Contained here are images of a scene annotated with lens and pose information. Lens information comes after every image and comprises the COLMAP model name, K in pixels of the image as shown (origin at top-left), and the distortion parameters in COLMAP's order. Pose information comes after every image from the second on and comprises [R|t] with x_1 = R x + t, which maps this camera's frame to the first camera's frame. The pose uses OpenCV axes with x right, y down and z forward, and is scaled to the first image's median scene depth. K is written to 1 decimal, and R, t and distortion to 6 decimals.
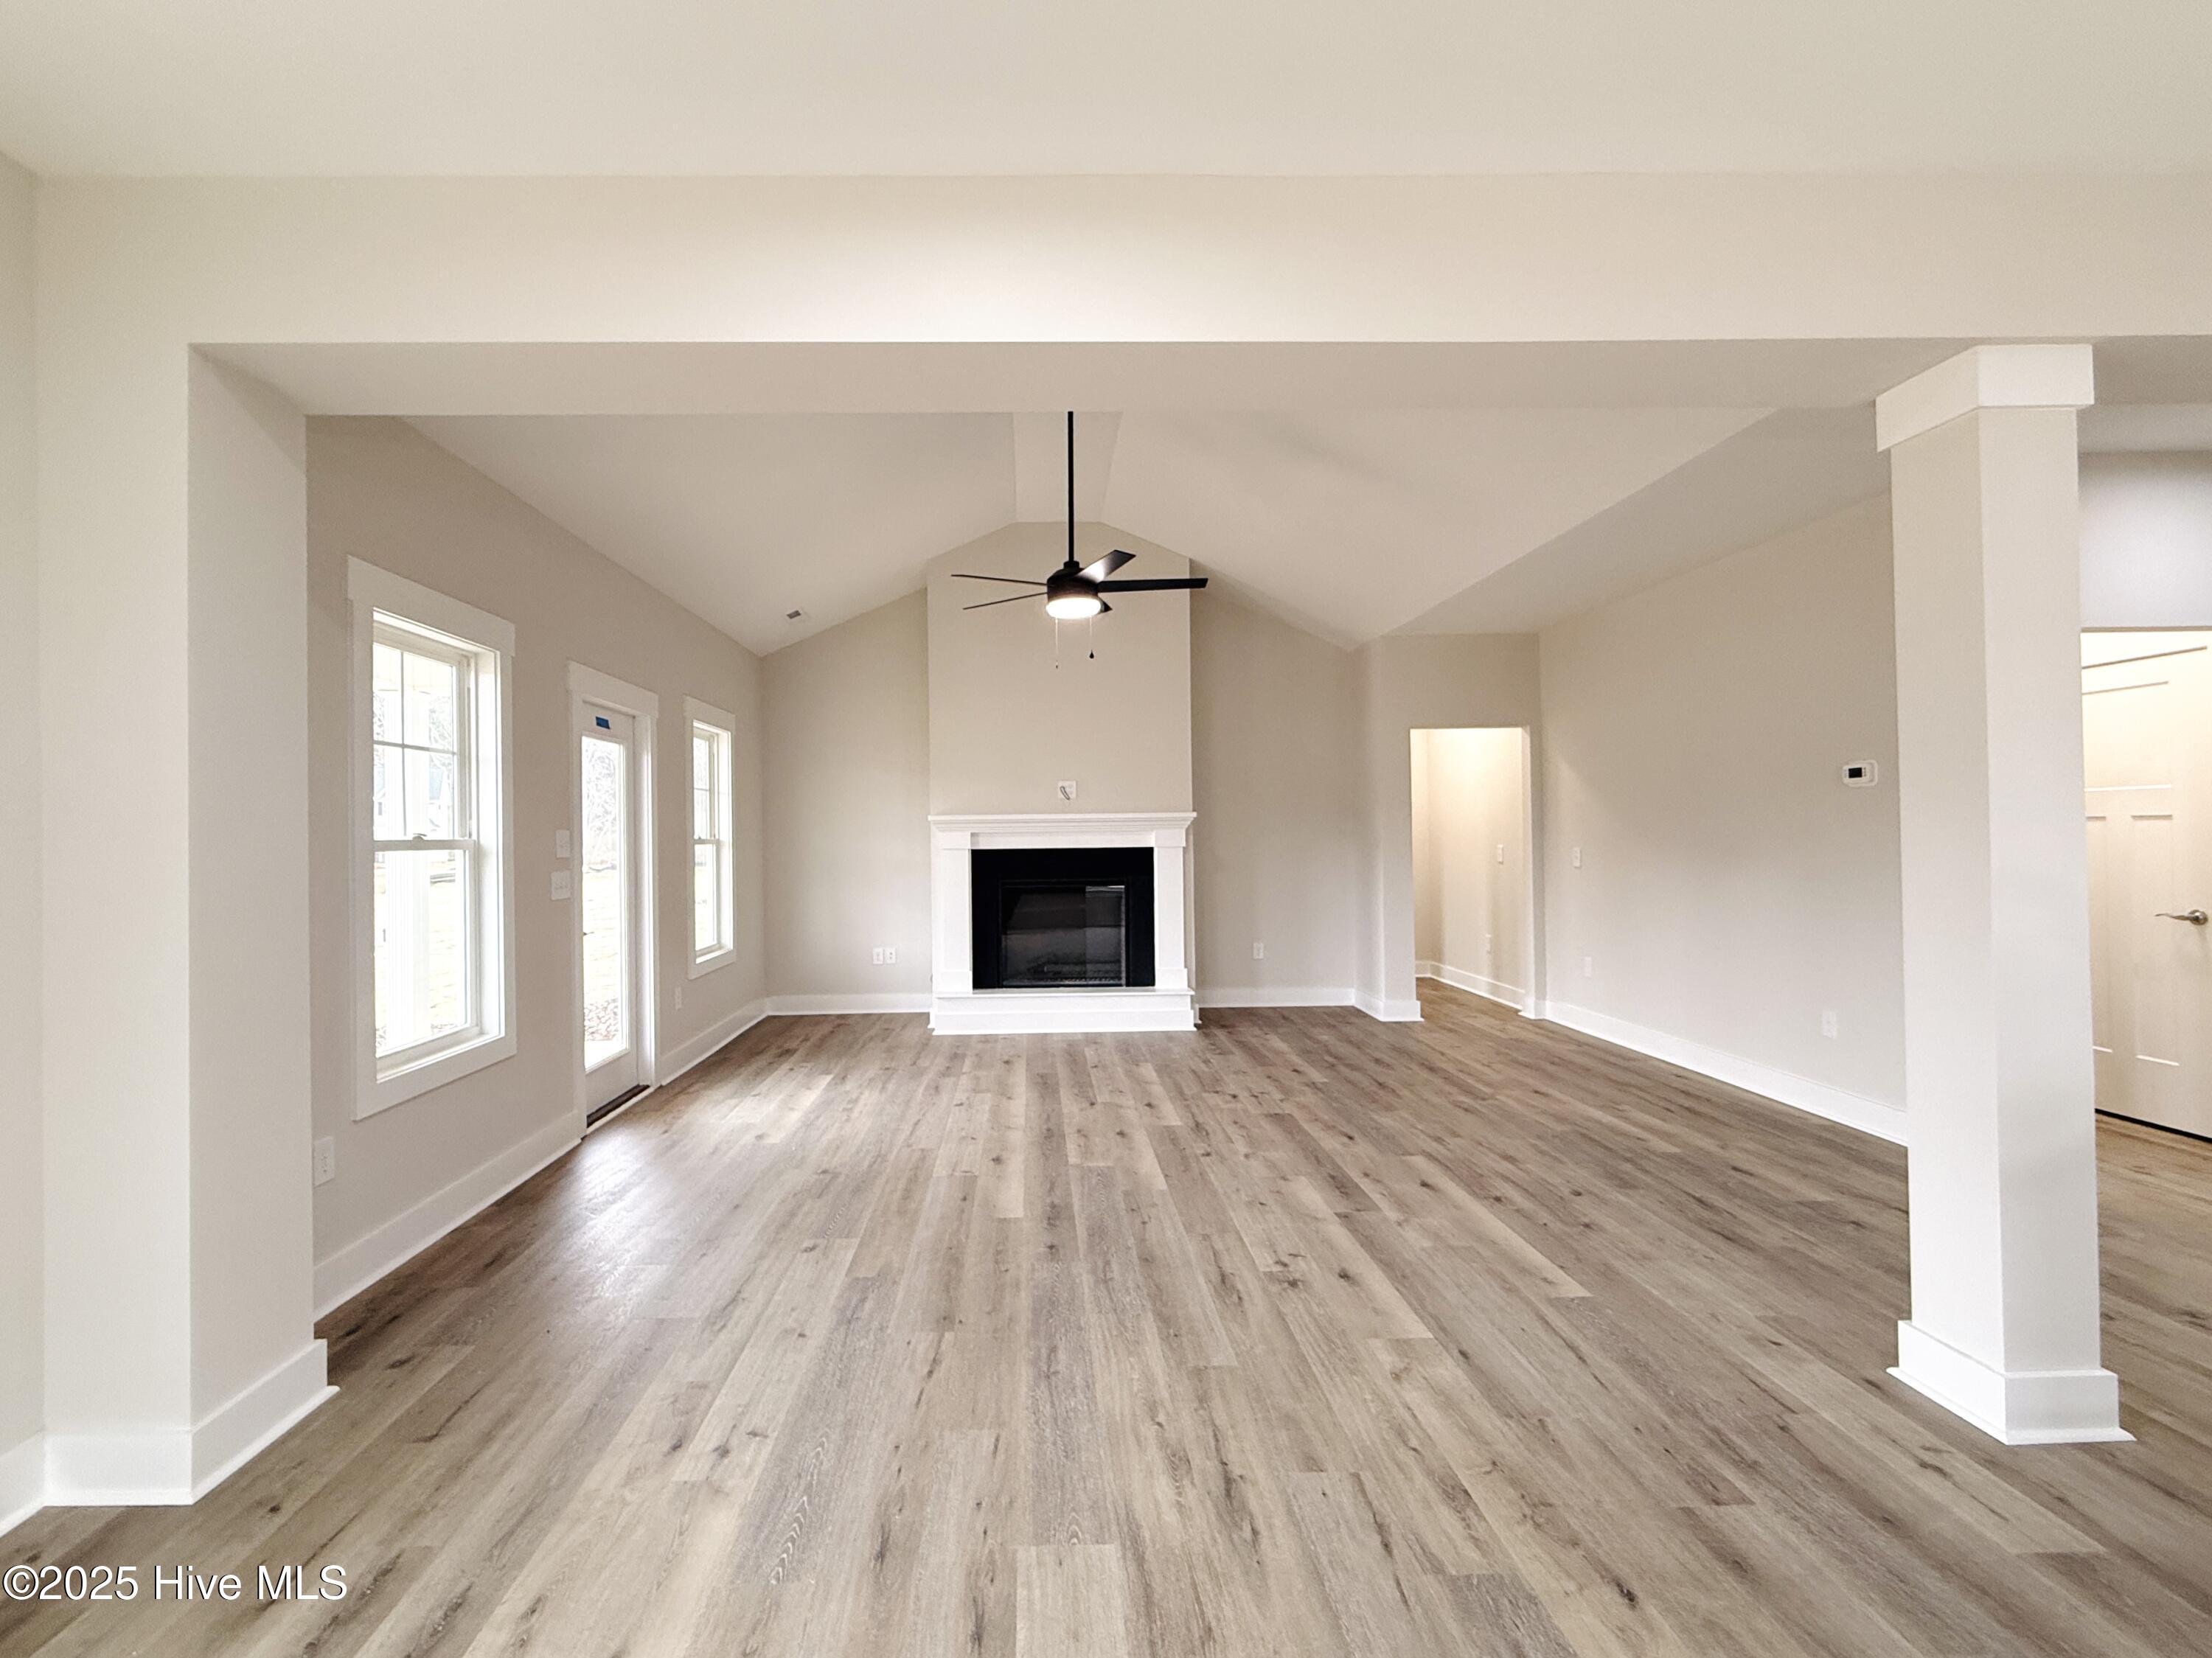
lens RADIAL K [[967.2, 0, 1044.6], [0, 967.2, 829.8], [0, 0, 1]] dist [-0.002107, 0.000482]
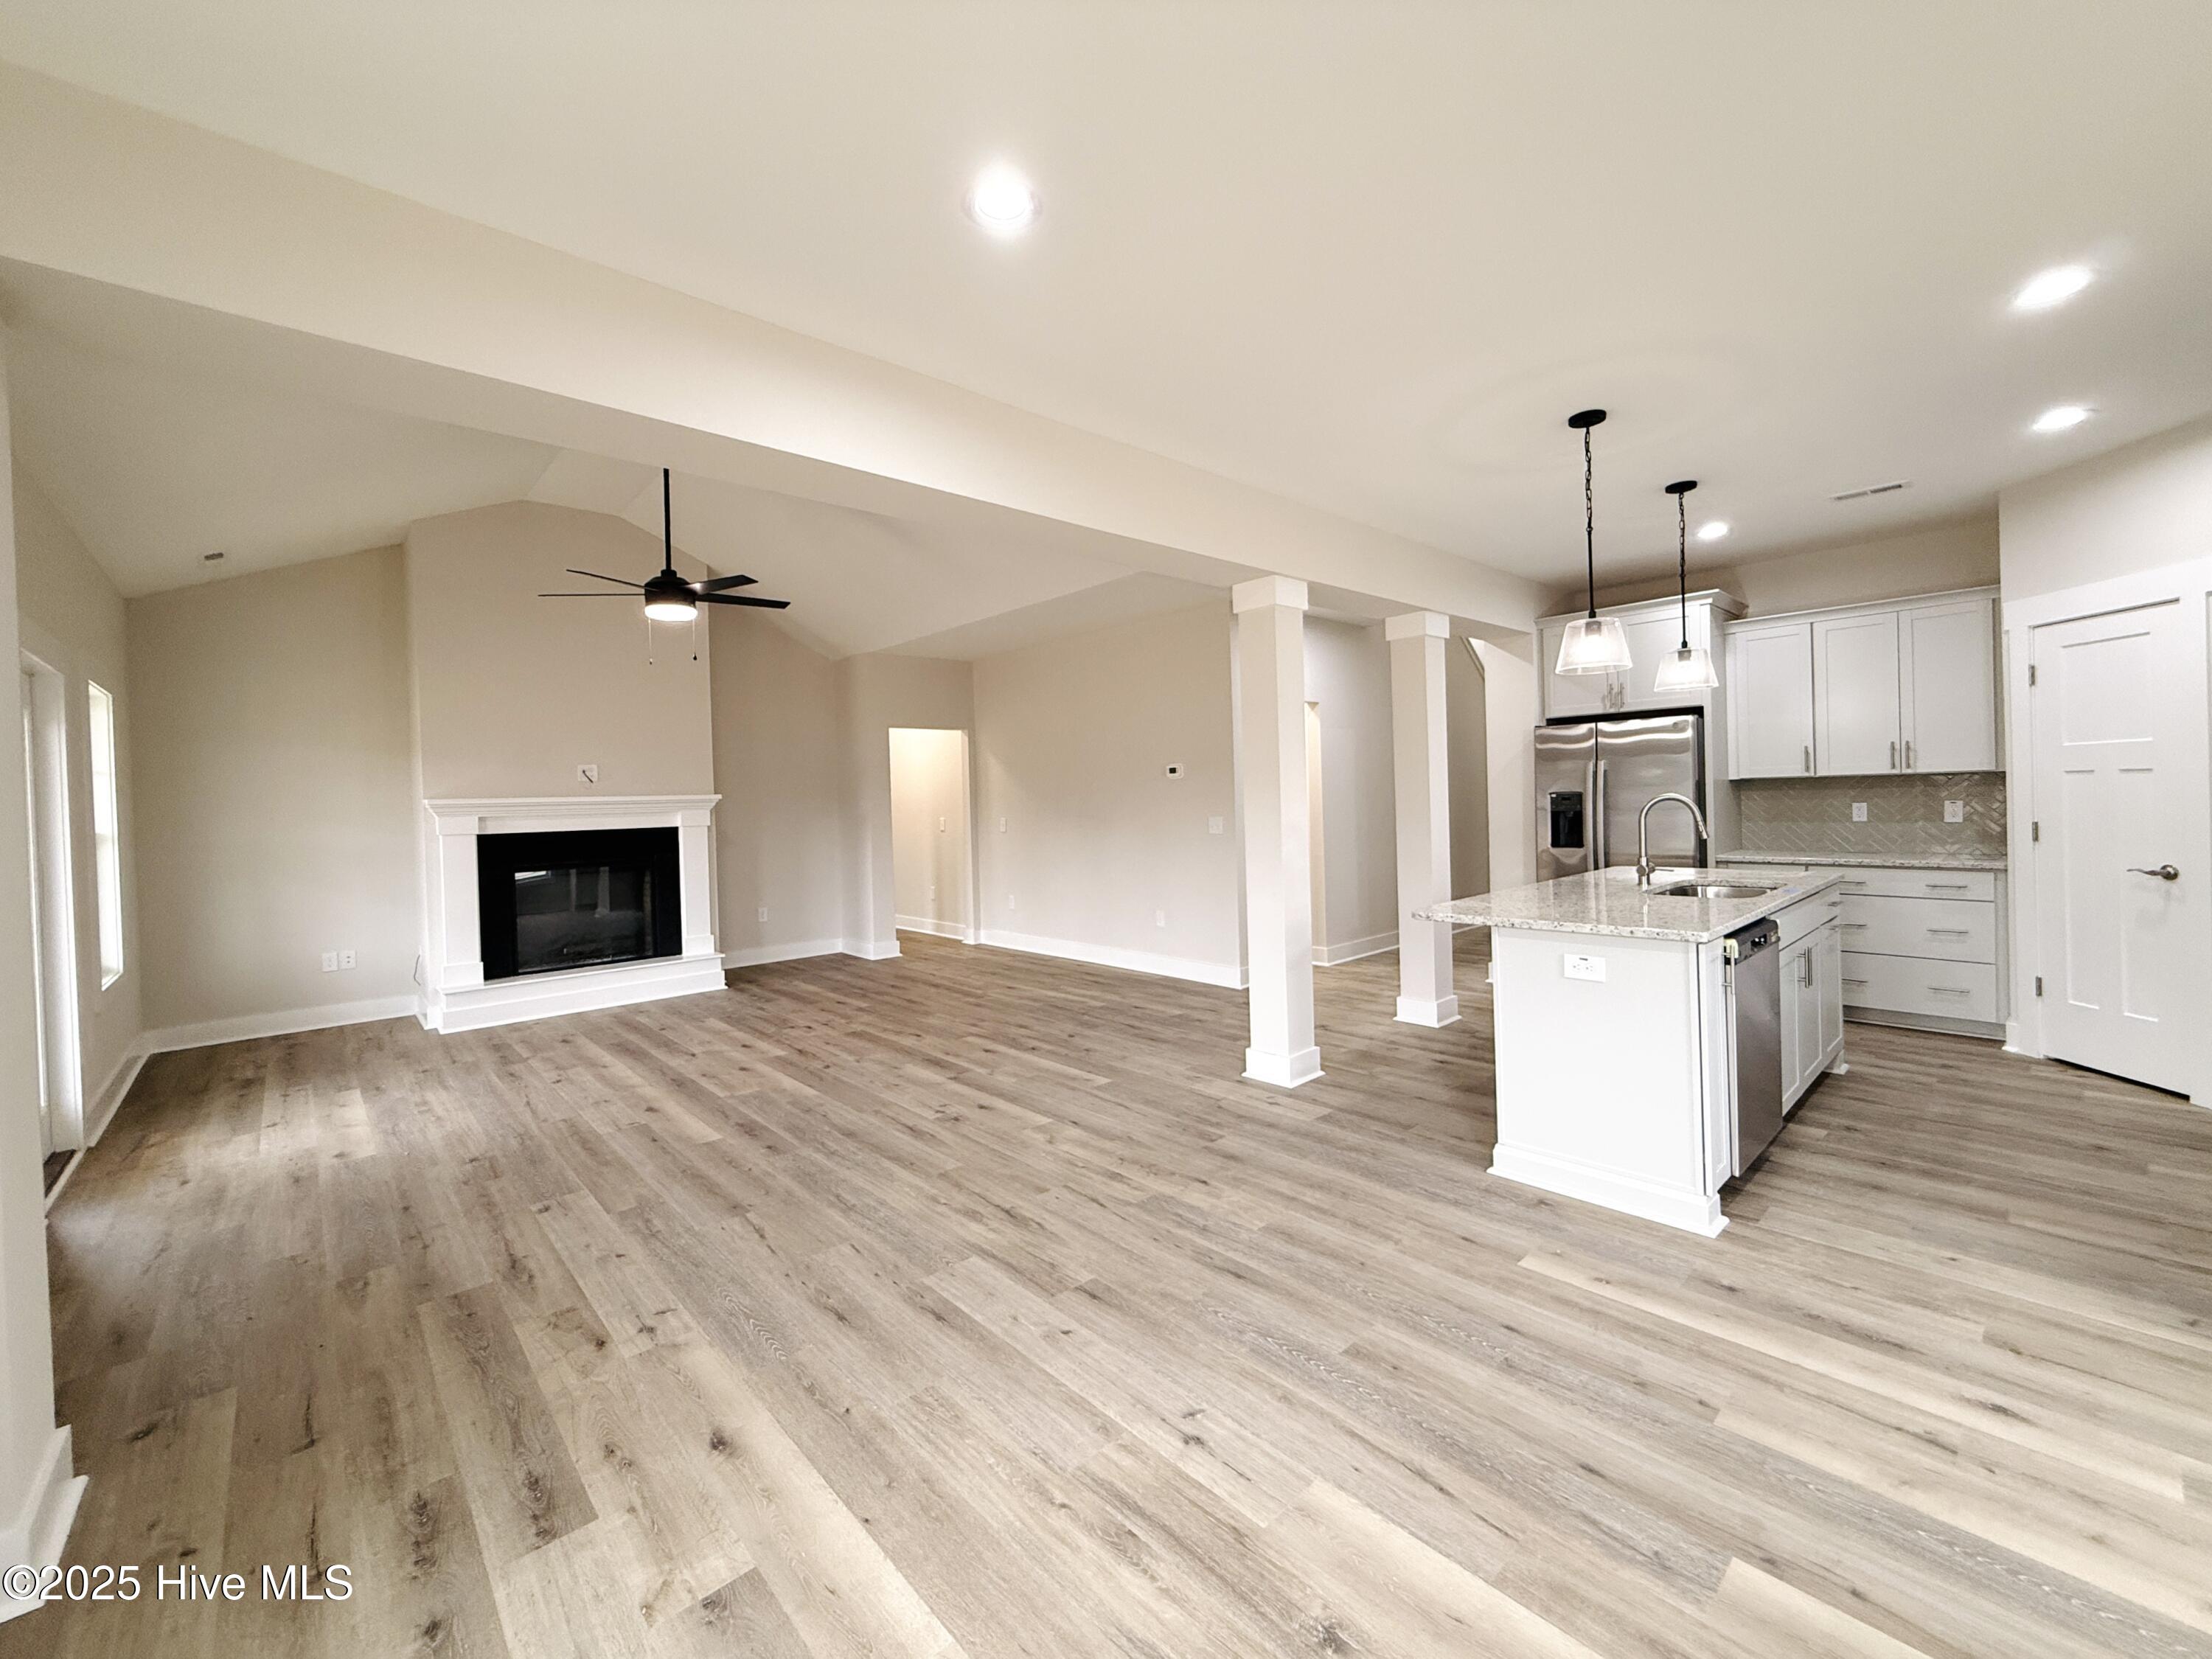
lens RADIAL K [[878.1, 0, 1102.1], [0, 878.1, 820.3], [0, 0, 1]] dist [-0.004148, 0.001318]
pose [[0.750633, -0.023350, 0.660307, -0.359278], [0.014003, 0.999713, 0.019434, -0.006500], [-0.660571, -0.005342, 0.750744, -0.117854]]
